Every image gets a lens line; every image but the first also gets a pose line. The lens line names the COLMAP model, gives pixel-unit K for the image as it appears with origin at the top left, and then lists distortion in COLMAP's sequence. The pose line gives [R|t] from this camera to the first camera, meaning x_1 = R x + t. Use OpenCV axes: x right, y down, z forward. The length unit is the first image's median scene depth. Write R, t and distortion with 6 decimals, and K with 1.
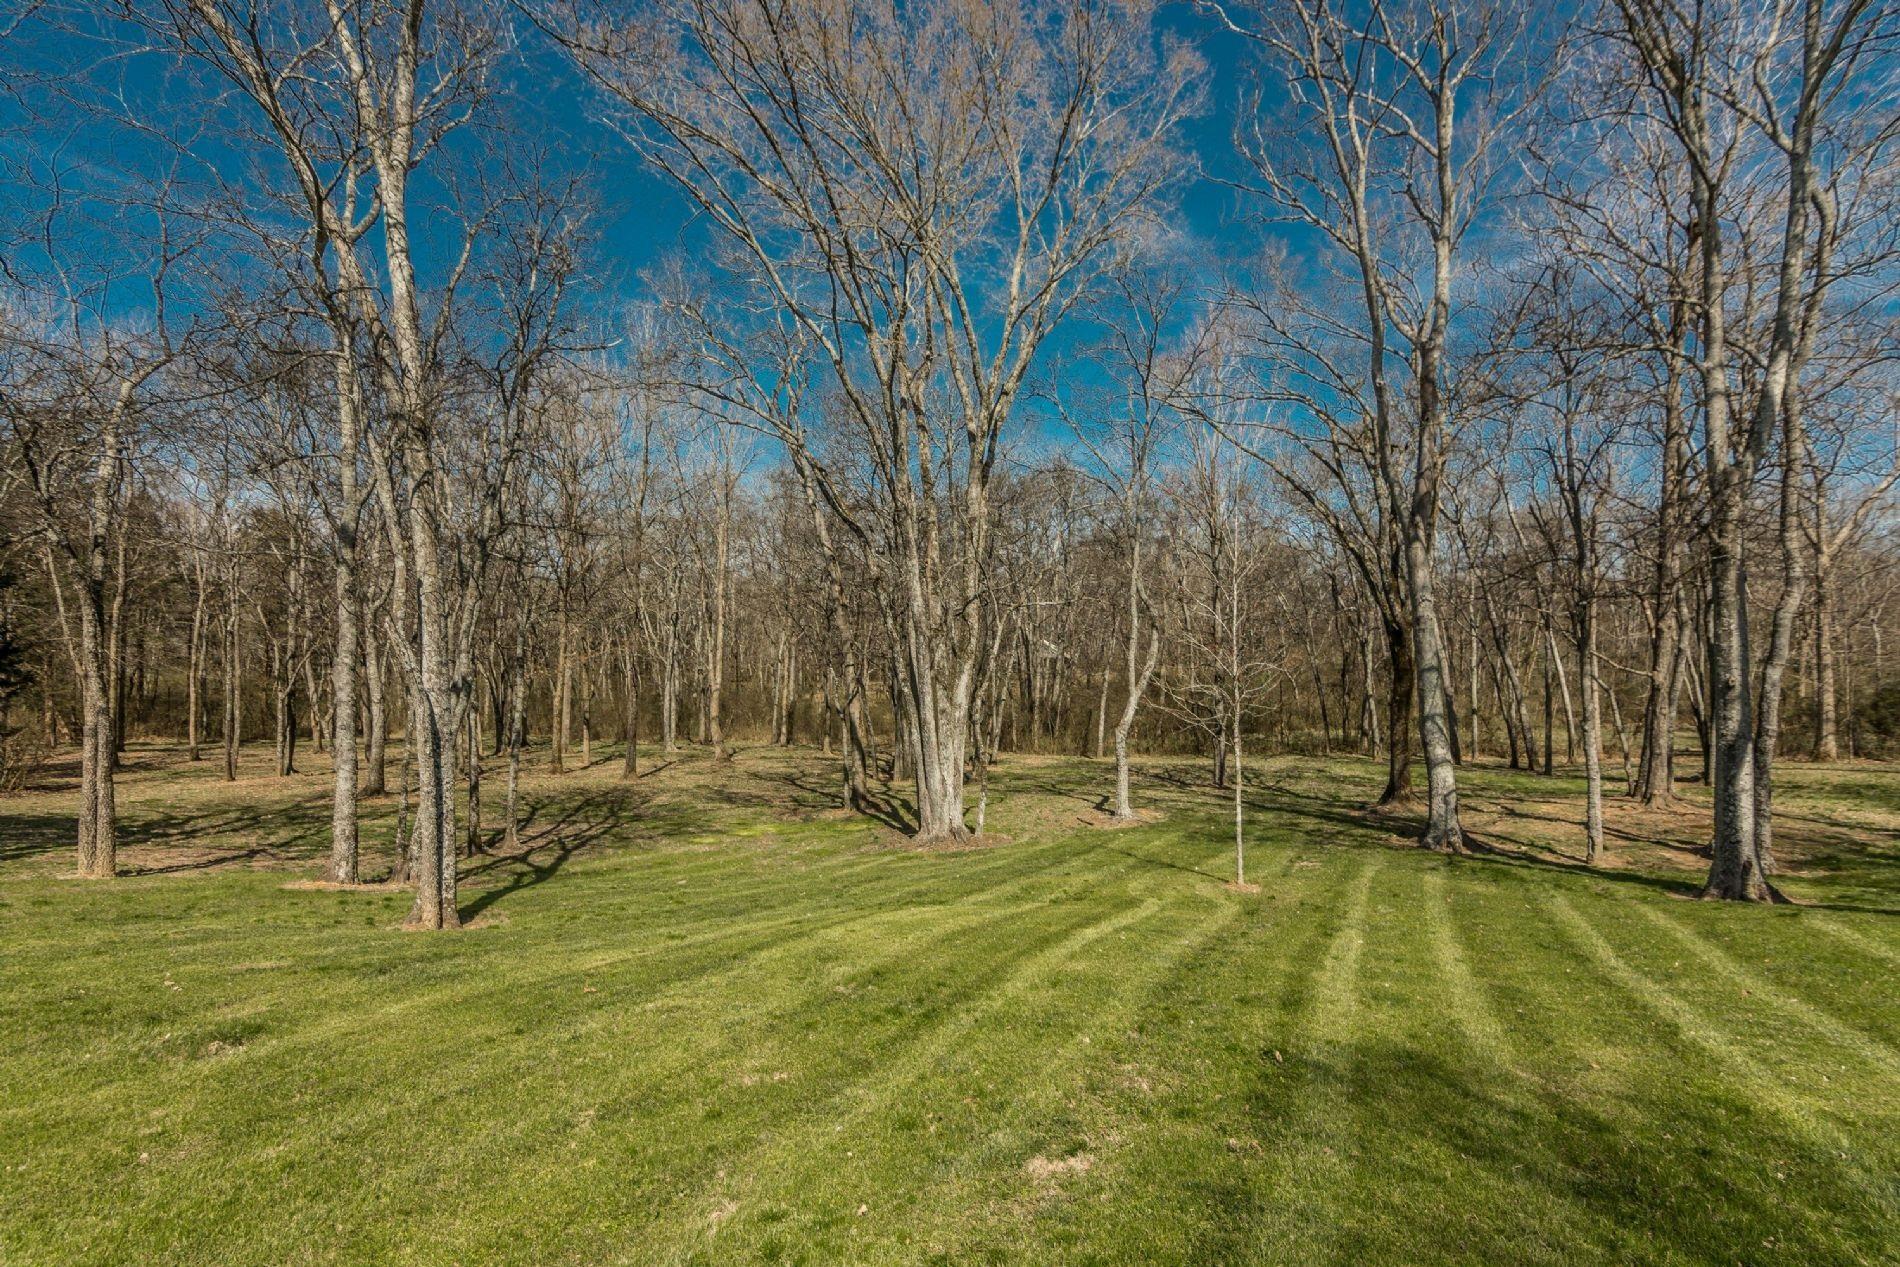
lens RADIAL K [[912.9, 0, 984.1], [0, 912.9, 633.1], [0, 0, 1]] dist [-0.001024, 0.000420]
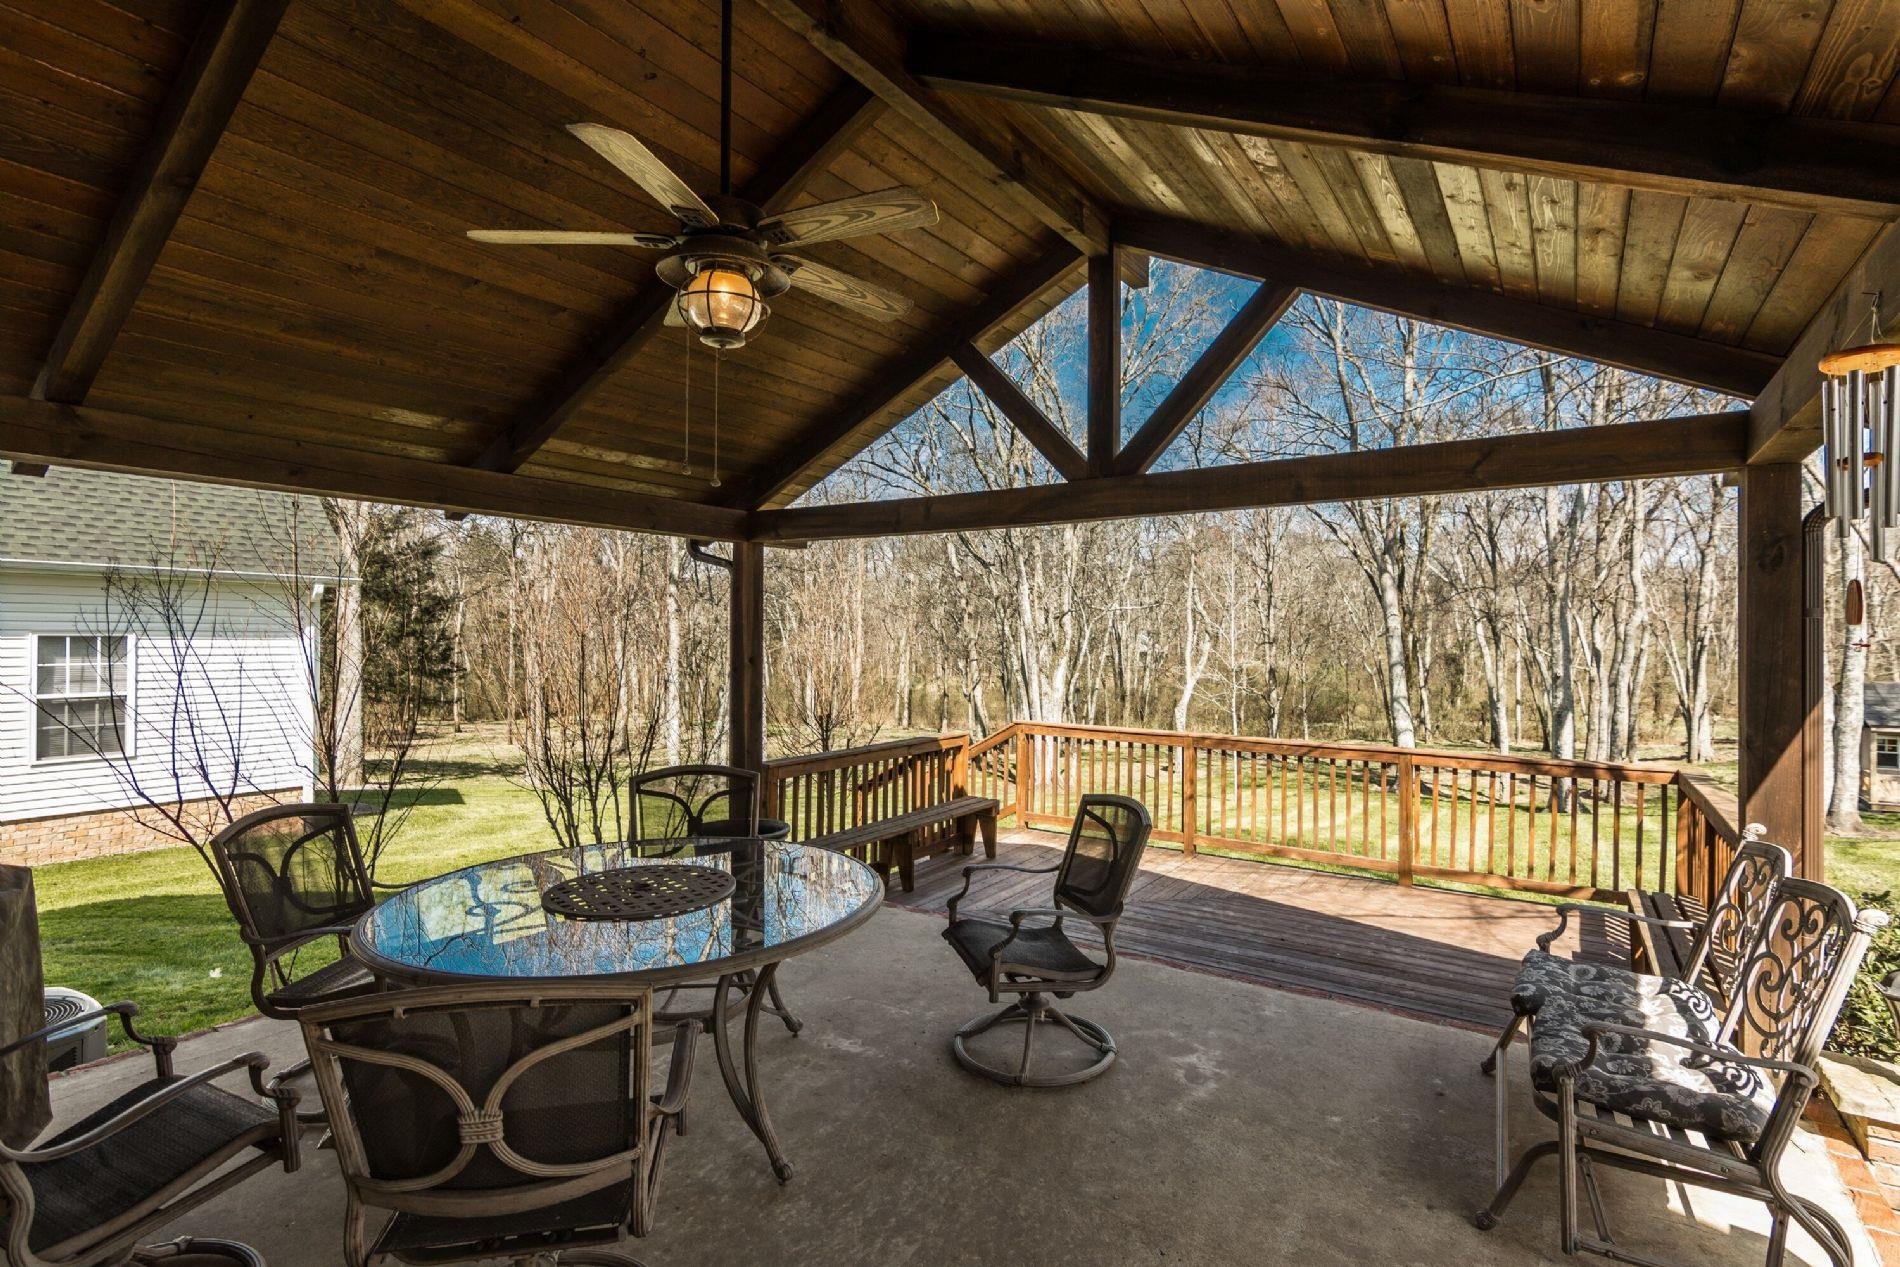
lens RADIAL K [[912.9, 0, 984.1], [0, 912.9, 633.1], [0, 0, 1]] dist [-0.001024, 0.000420]
pose [[0.993838, 0.000026, -0.110844, 0.014642], [0.000843, 0.999969, 0.007792, -0.015823], [0.110841, -0.007838, 0.993807, -0.359648]]
